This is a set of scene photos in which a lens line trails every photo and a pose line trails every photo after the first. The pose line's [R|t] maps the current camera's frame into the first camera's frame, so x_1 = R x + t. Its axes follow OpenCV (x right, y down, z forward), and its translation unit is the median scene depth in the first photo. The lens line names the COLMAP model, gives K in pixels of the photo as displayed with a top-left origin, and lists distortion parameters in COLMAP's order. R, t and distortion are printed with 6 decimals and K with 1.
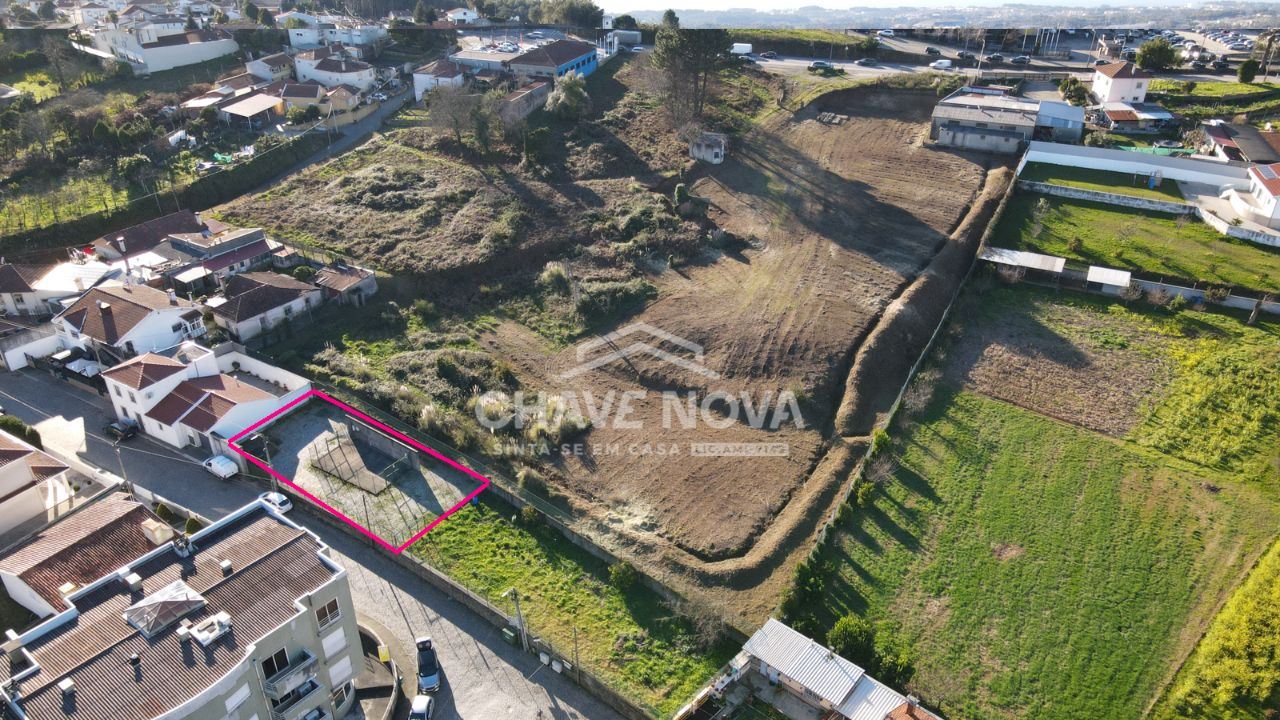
lens RADIAL K [[957.0, 0, 640.0], [0, 957.0, 360.0], [0, 0, 1]] dist [-0.001795, 0.041290]
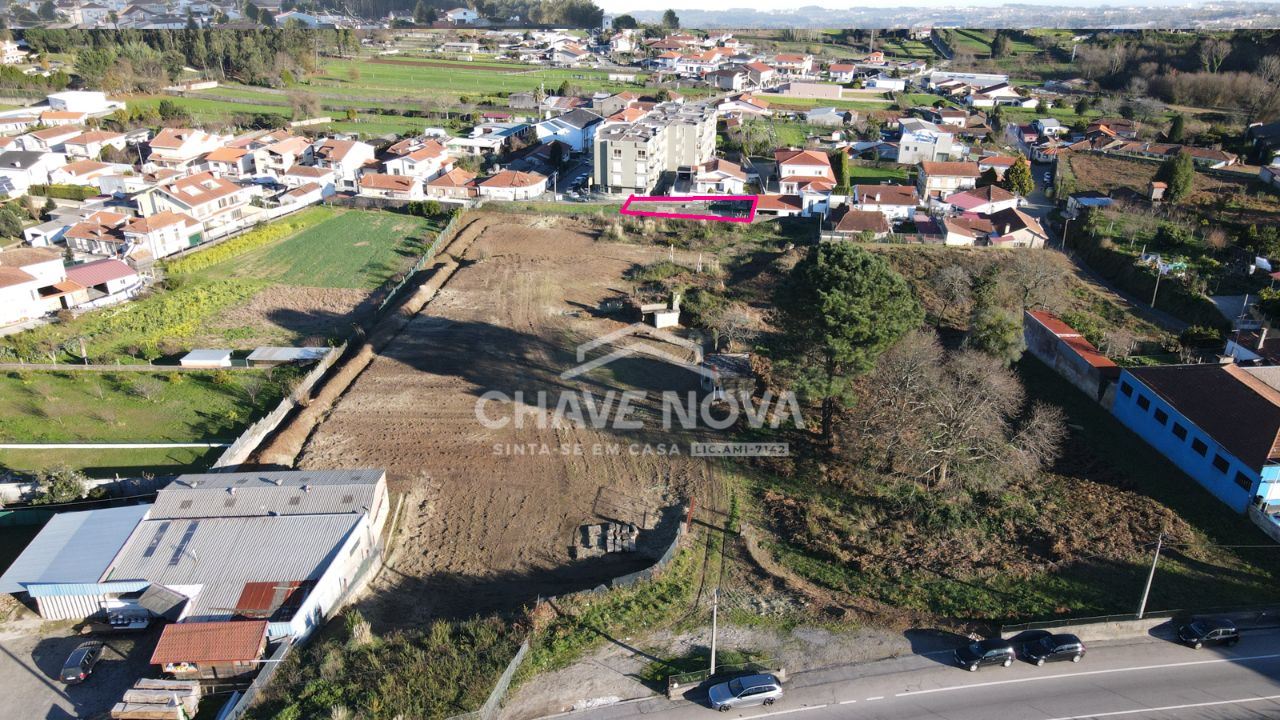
lens RADIAL K [[957.0, 0, 640.0], [0, 957.0, 360.0], [0, 0, 1]] dist [-0.001795, 0.041290]
pose [[-0.895136, 0.183231, -0.406397, 0.482422], [-0.224642, 0.602019, 0.766230, -0.884068], [0.385056, 0.777174, -0.497728, 1.607979]]
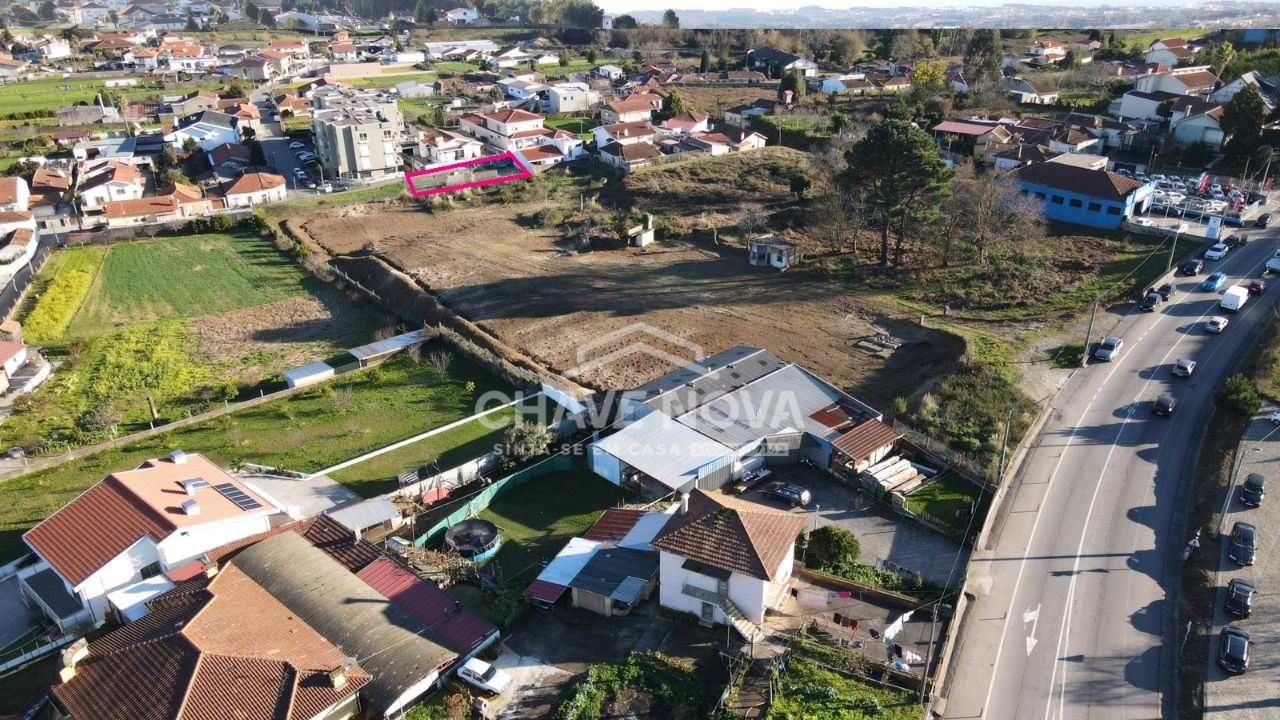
lens RADIAL K [[957.0, 0, 640.0], [0, 957.0, 360.0], [0, 0, 1]] dist [-0.001795, 0.041290]
pose [[-0.417669, 0.400679, -0.815480, 1.068777], [-0.440833, 0.695436, 0.567481, -0.730188], [0.794493, 0.596510, -0.113830, 1.322324]]
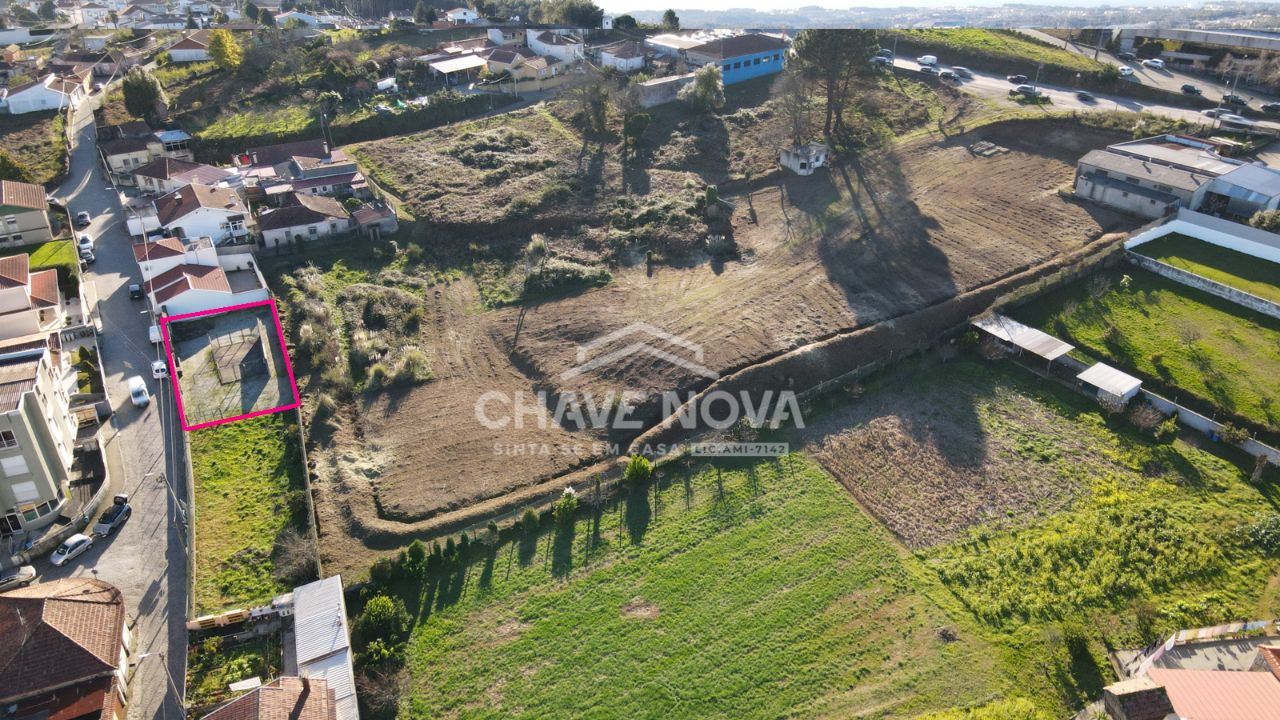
lens RADIAL K [[957.0, 0, 640.0], [0, 957.0, 360.0], [0, 0, 1]] dist [-0.001795, 0.041290]
pose [[0.873759, 0.238361, -0.423945, 0.472841], [-0.236608, 0.969893, 0.057662, -0.055097], [0.424925, 0.049926, 0.903851, 0.108826]]
